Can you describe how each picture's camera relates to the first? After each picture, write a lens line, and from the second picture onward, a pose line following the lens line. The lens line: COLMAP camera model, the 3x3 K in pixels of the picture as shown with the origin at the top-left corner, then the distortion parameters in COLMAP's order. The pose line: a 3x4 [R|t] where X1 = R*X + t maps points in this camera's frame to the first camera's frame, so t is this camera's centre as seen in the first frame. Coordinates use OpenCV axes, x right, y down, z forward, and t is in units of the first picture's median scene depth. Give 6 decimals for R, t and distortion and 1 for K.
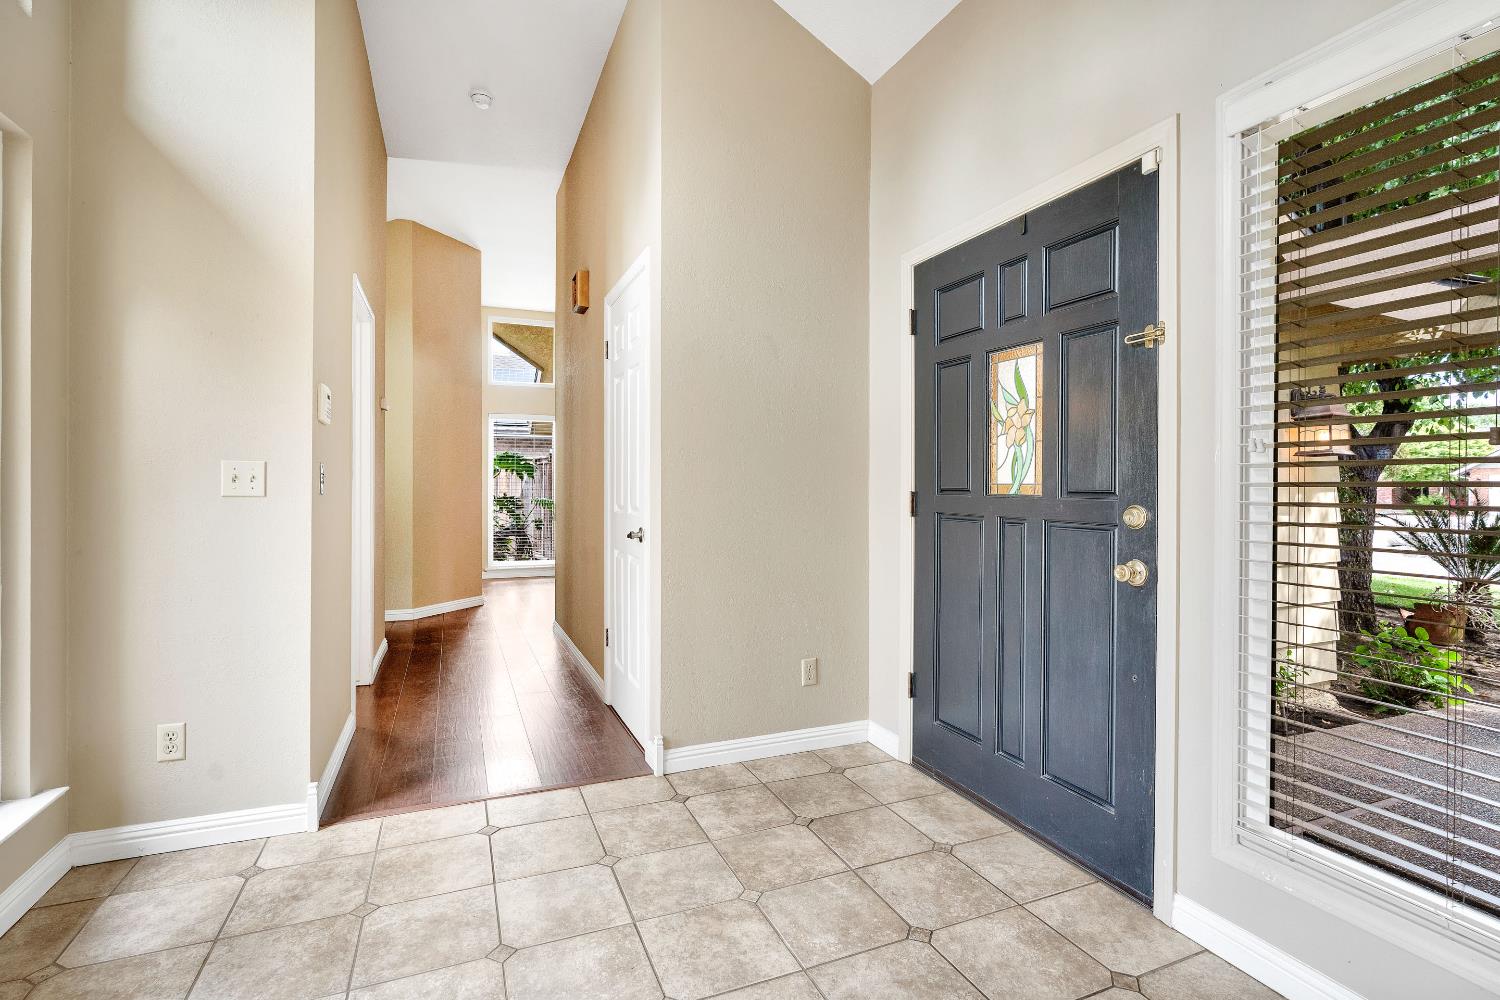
lens RADIAL K [[682.5, 0, 750.8], [0, 682.5, 487.4], [0, 0, 1]] dist [-0.002793, -0.000093]
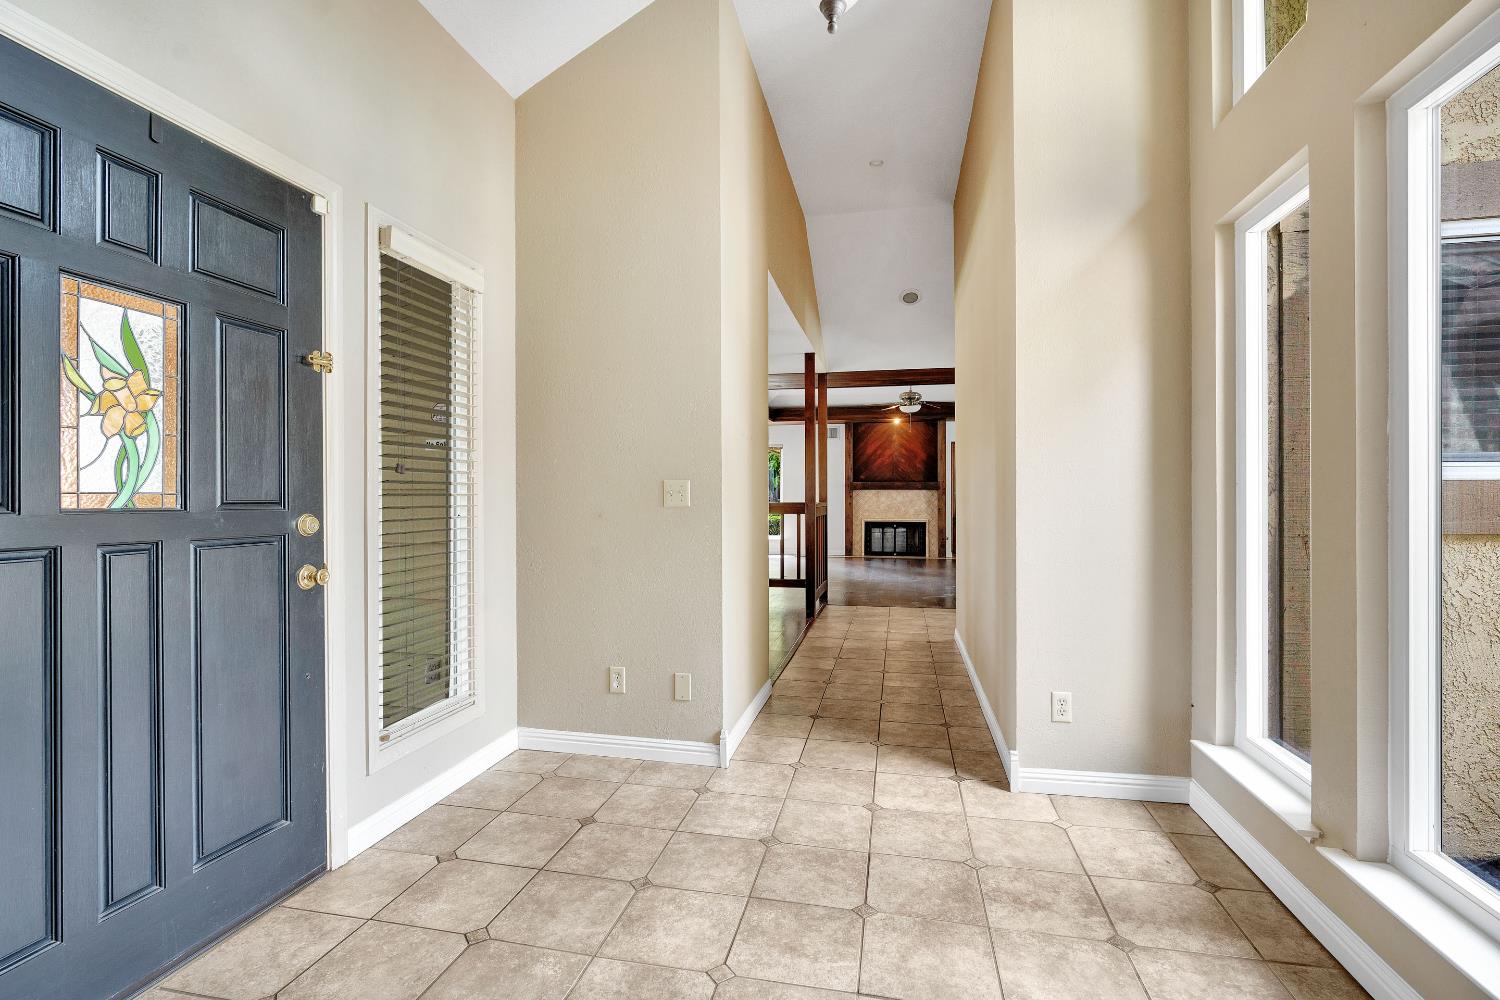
lens RADIAL K [[693.9, 0, 750.0], [0, 693.9, 500.0], [0, 0, 1]] dist [-0.000034, 0.000082]
pose [[-0.811547, -0.002683, 0.584280, -0.568068], [0.003123, 0.999955, 0.008929, -0.002470], [-0.584278, 0.009071, -0.811503, 1.323571]]
